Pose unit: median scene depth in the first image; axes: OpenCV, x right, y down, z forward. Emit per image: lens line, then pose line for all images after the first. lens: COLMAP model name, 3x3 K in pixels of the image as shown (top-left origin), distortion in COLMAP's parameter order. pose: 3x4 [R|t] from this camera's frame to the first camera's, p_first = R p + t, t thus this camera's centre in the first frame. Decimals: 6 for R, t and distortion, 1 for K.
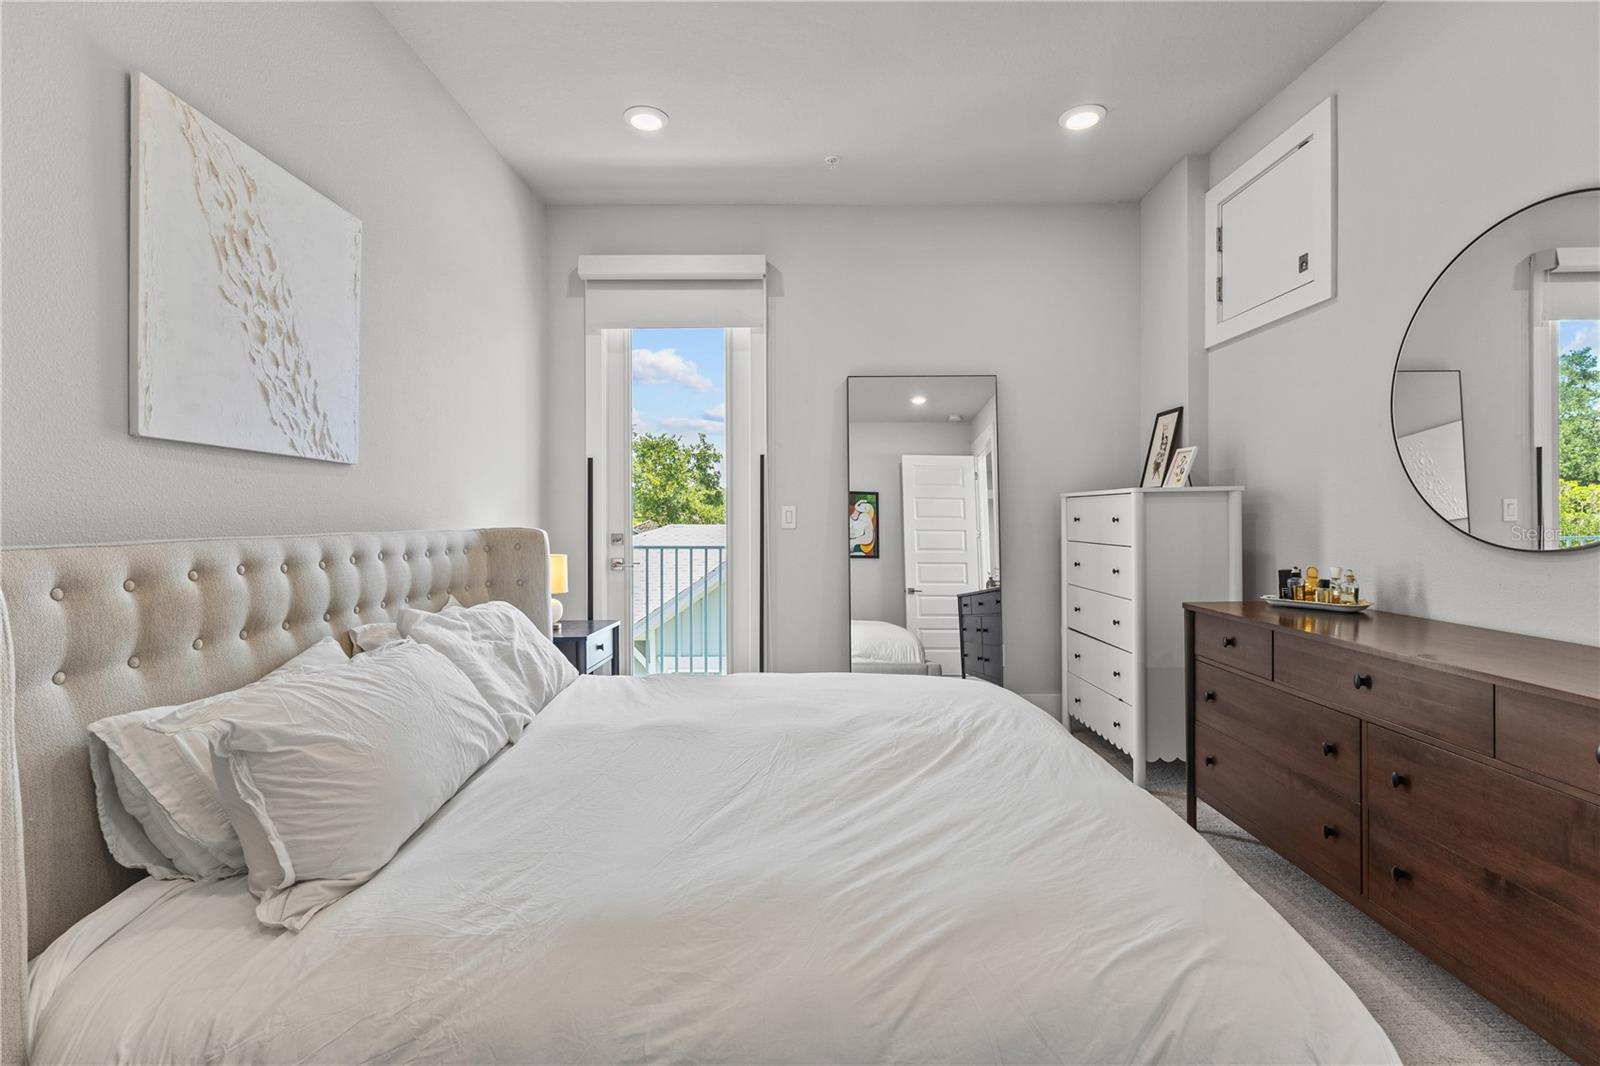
lens RADIAL K [[736.9, 0, 796.9], [0, 736.9, 525.8], [0, 0, 1]] dist [0.002482, 0.001322]
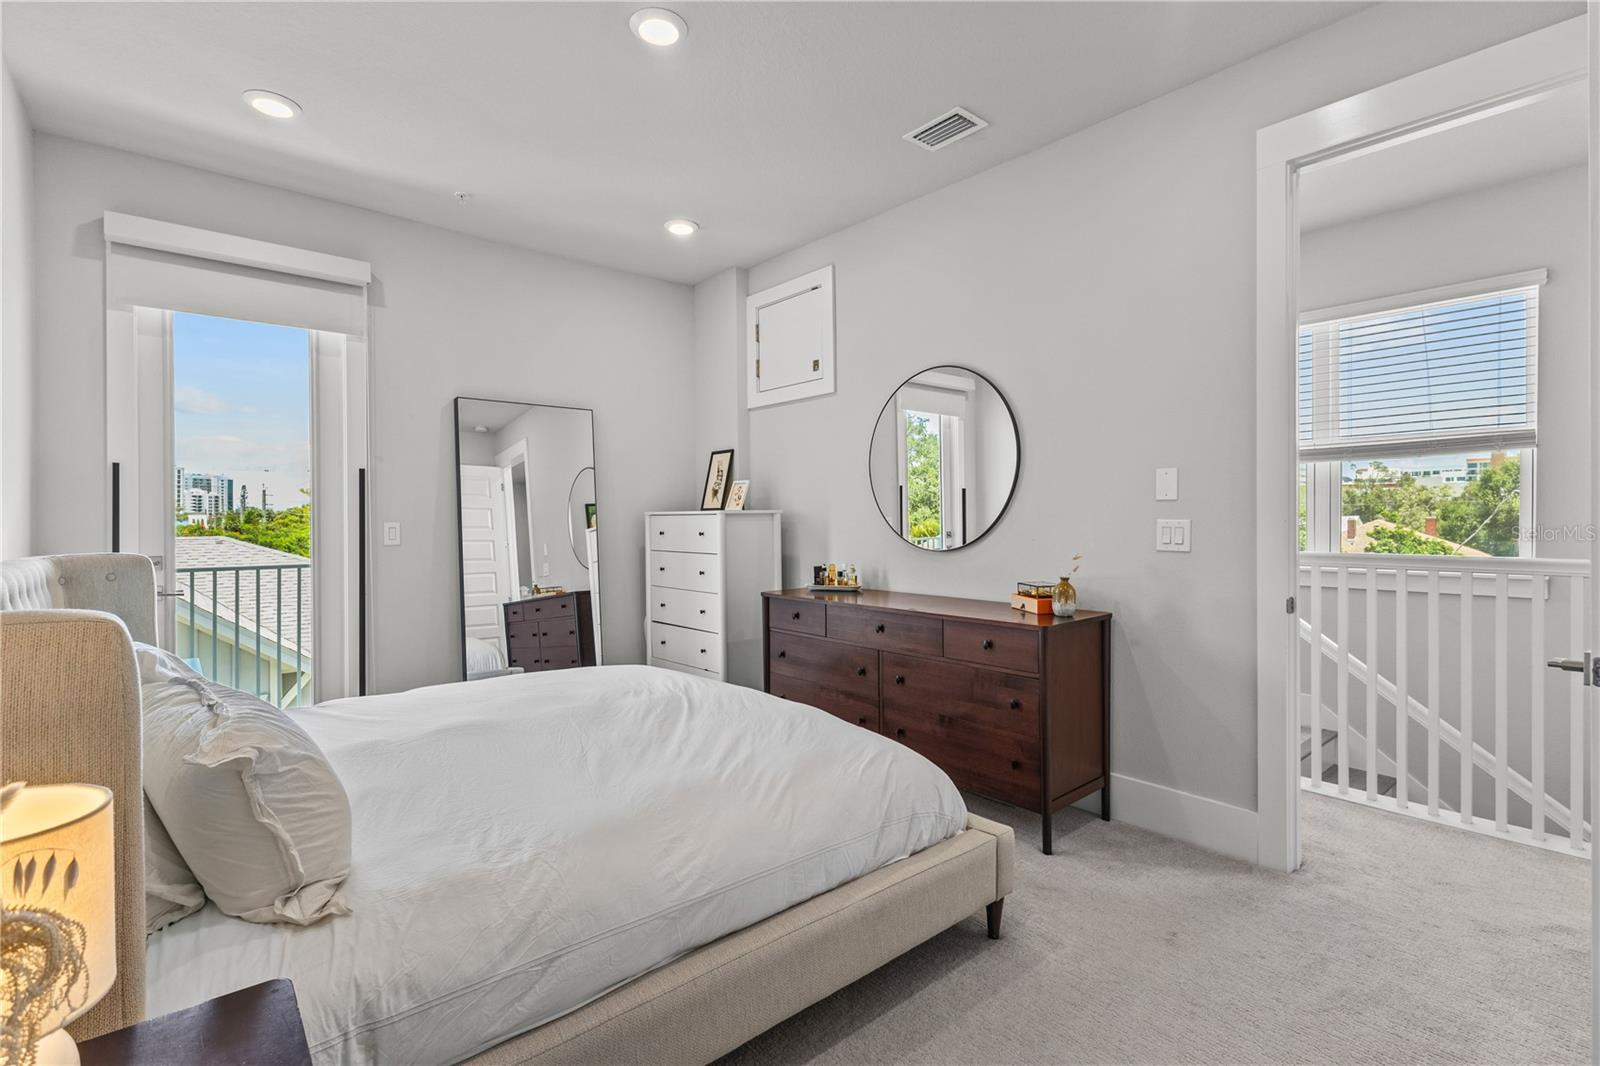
lens RADIAL K [[736.9, 0, 796.9], [0, 736.9, 525.8], [0, 0, 1]] dist [0.002482, 0.001322]
pose [[0.758074, -0.005280, 0.652147, -0.318853], [0.010917, 0.999930, -0.004594, -0.015795], [-0.652077, 0.010602, 0.758078, -0.120821]]
